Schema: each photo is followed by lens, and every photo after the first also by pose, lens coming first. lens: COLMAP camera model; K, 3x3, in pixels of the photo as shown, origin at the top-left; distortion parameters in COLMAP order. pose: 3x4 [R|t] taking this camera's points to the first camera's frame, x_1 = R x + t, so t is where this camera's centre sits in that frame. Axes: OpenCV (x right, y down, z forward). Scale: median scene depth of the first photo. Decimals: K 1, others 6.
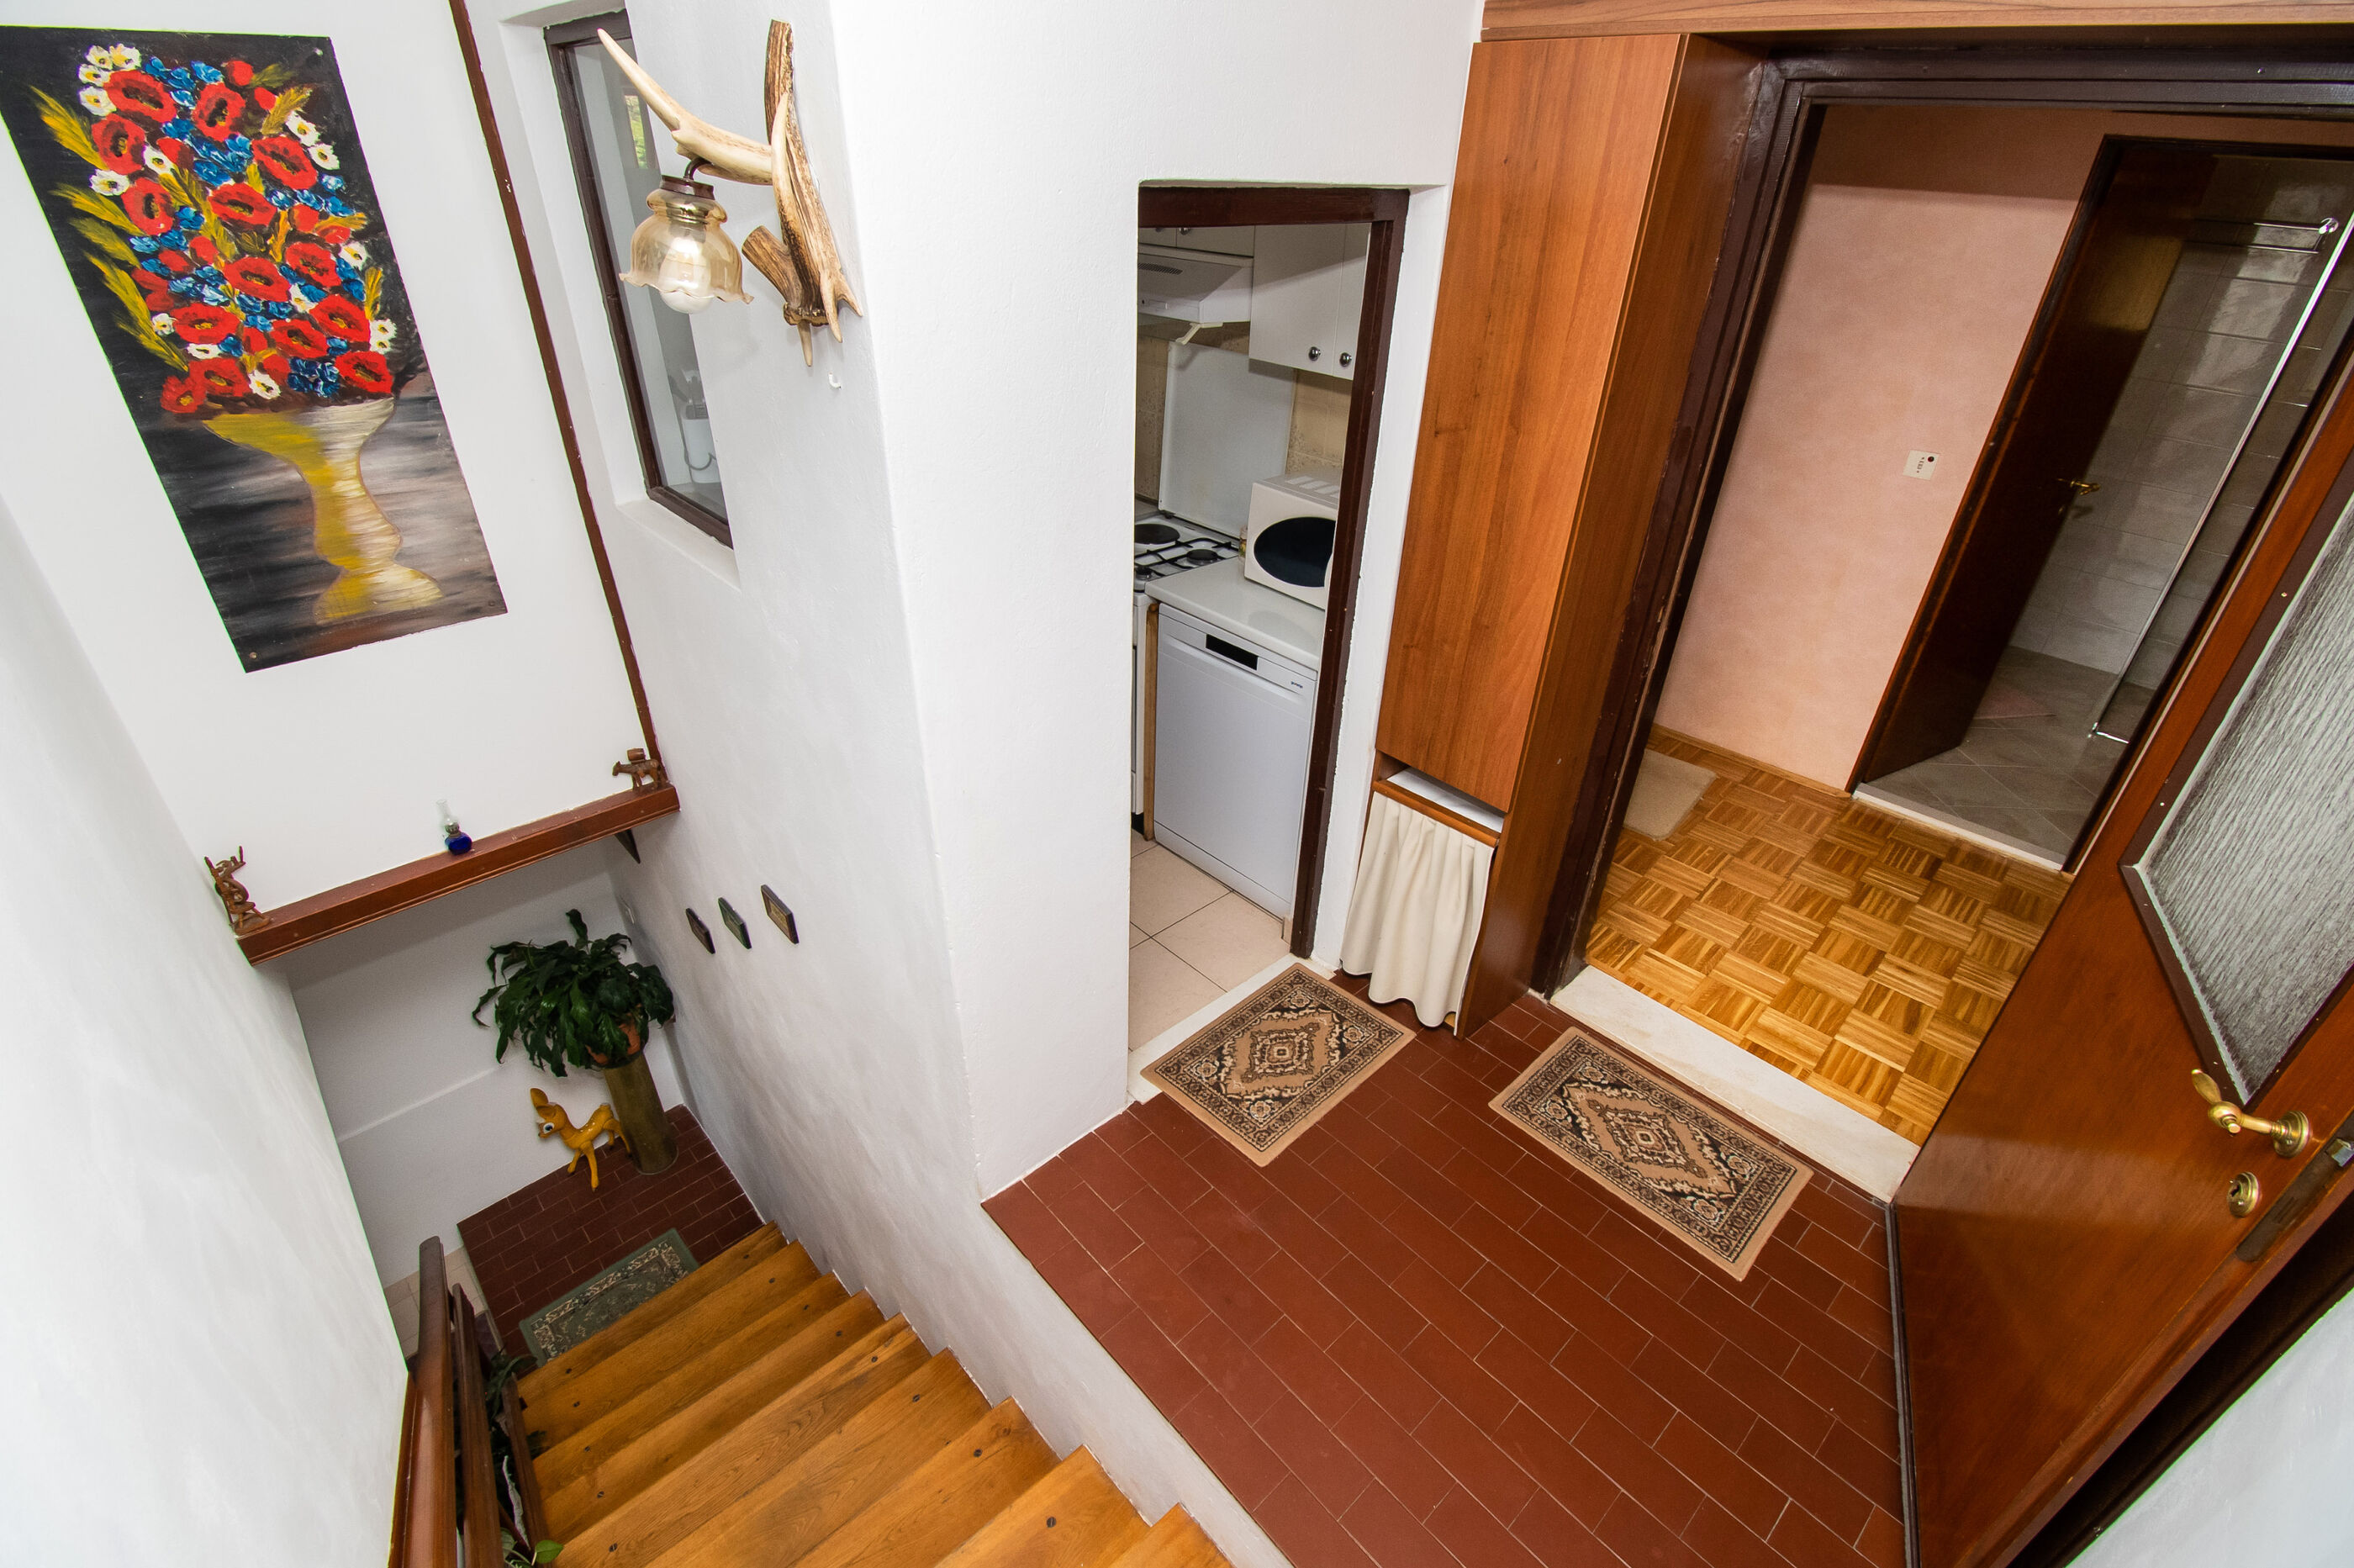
lens RADIAL K [[1049.8, 0, 1185.6], [0, 1049.8, 783.9], [0, 0, 1]] dist [-0.001178, -0.010943]
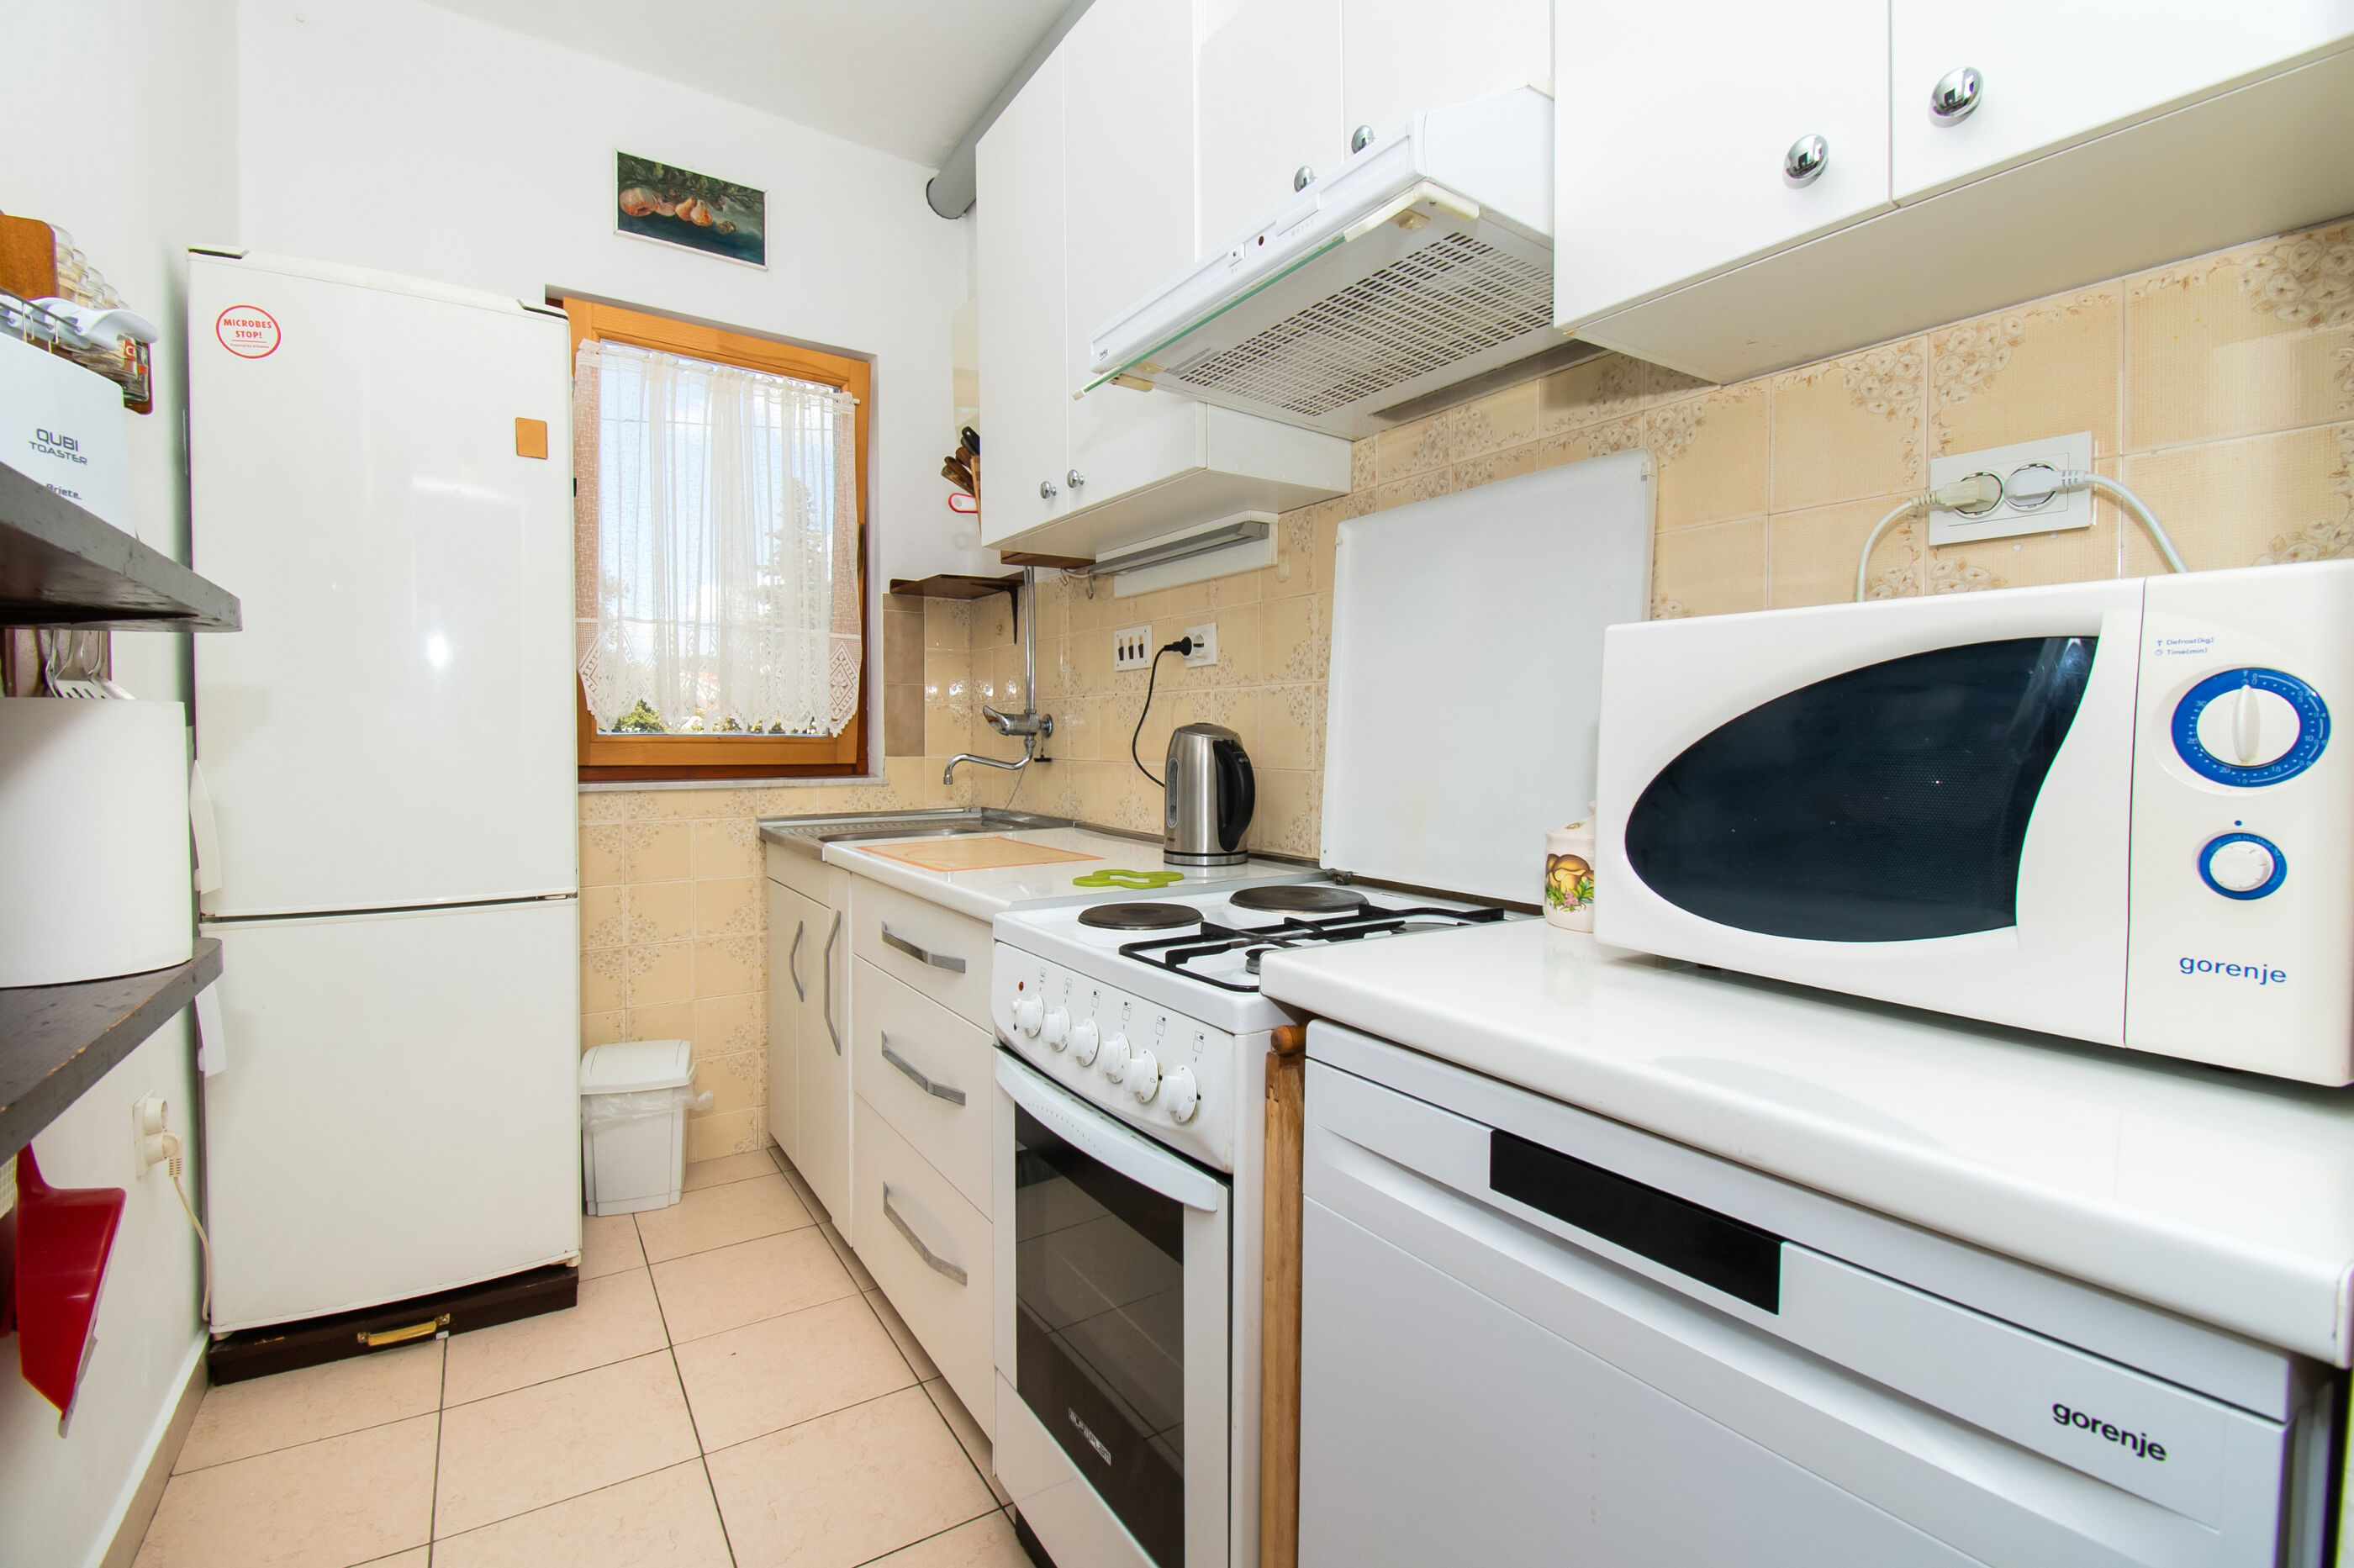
lens RADIAL K [[1049.8, 0, 1169.7], [0, 1049.8, 768.6], [0, 0, 1]] dist [-0.001178, -0.010943]
pose [[0.983020, -0.026355, -0.181598, -0.007705], [-0.067964, 0.866960, -0.493721, -0.091960], [0.170450, 0.497680, 0.850448, 0.758893]]
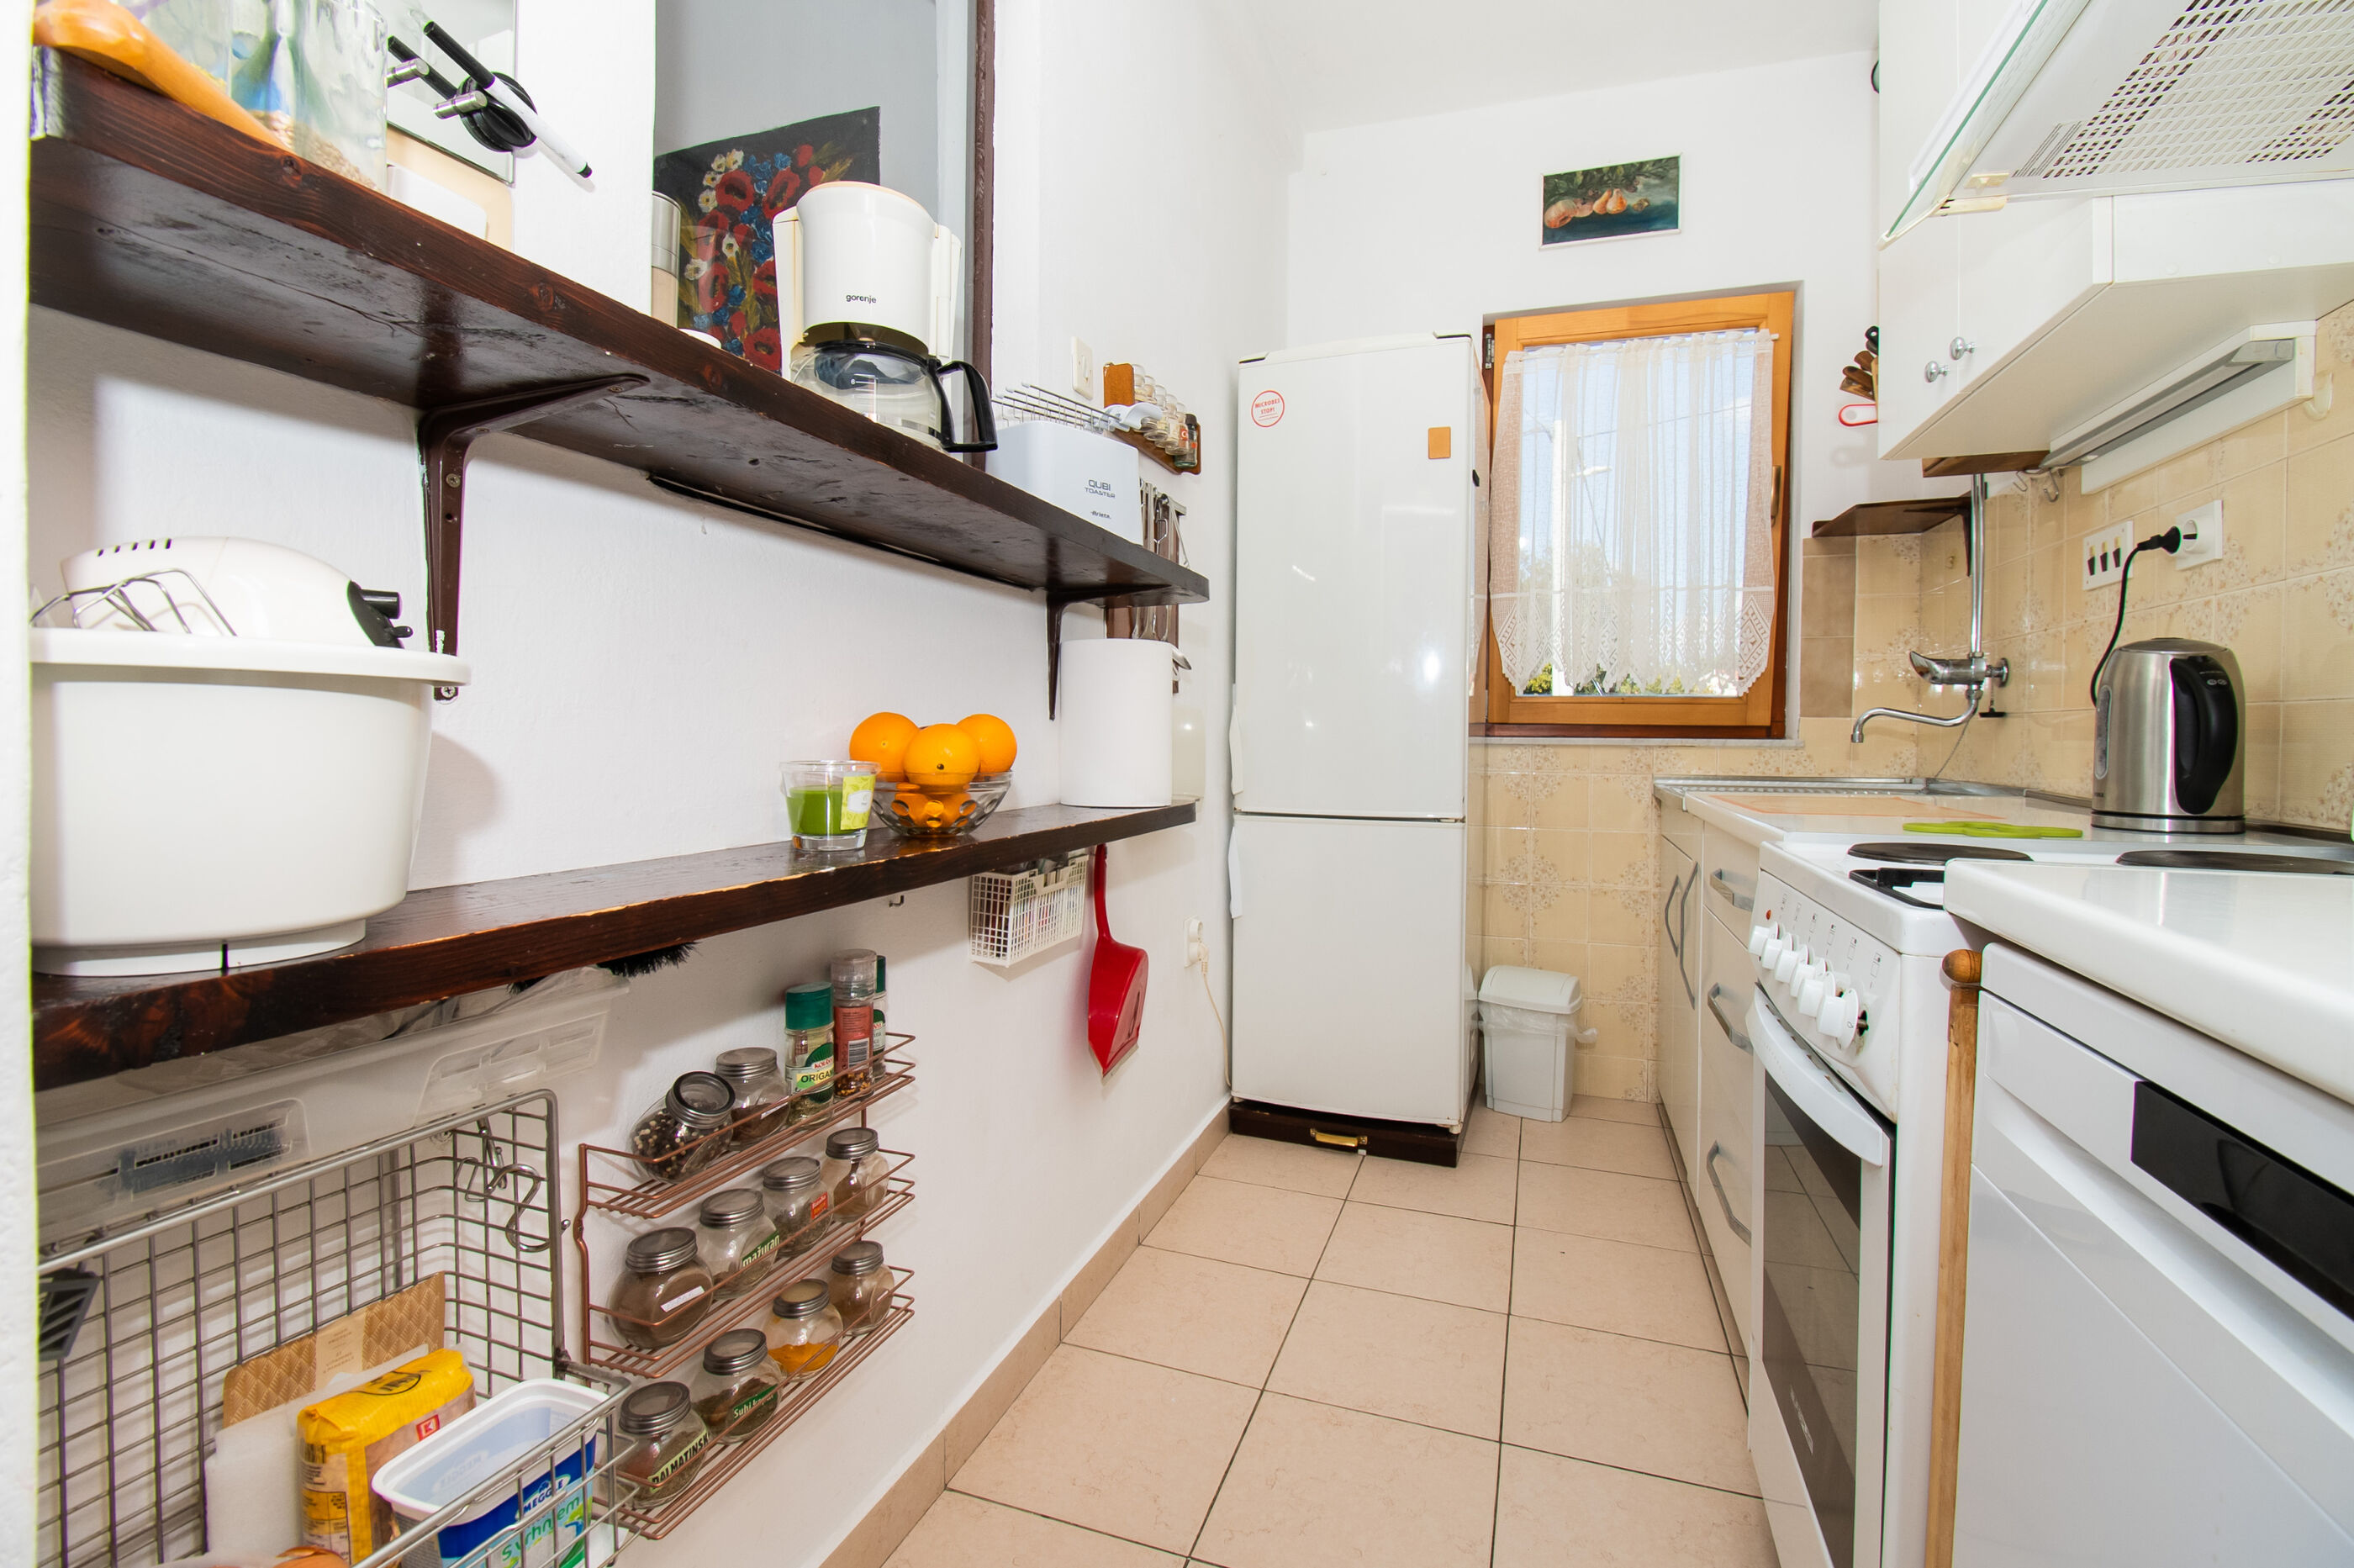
lens RADIAL K [[1049.8, 0, 1184.0], [0, 1049.8, 775.8], [0, 0, 1]] dist [-0.001178, -0.010943]
pose [[0.449187, 0.002305, -0.893435, 0.108383], [-0.462679, 0.856061, -0.230410, -0.074522], [0.764303, 0.516870, 0.385598, 0.812946]]
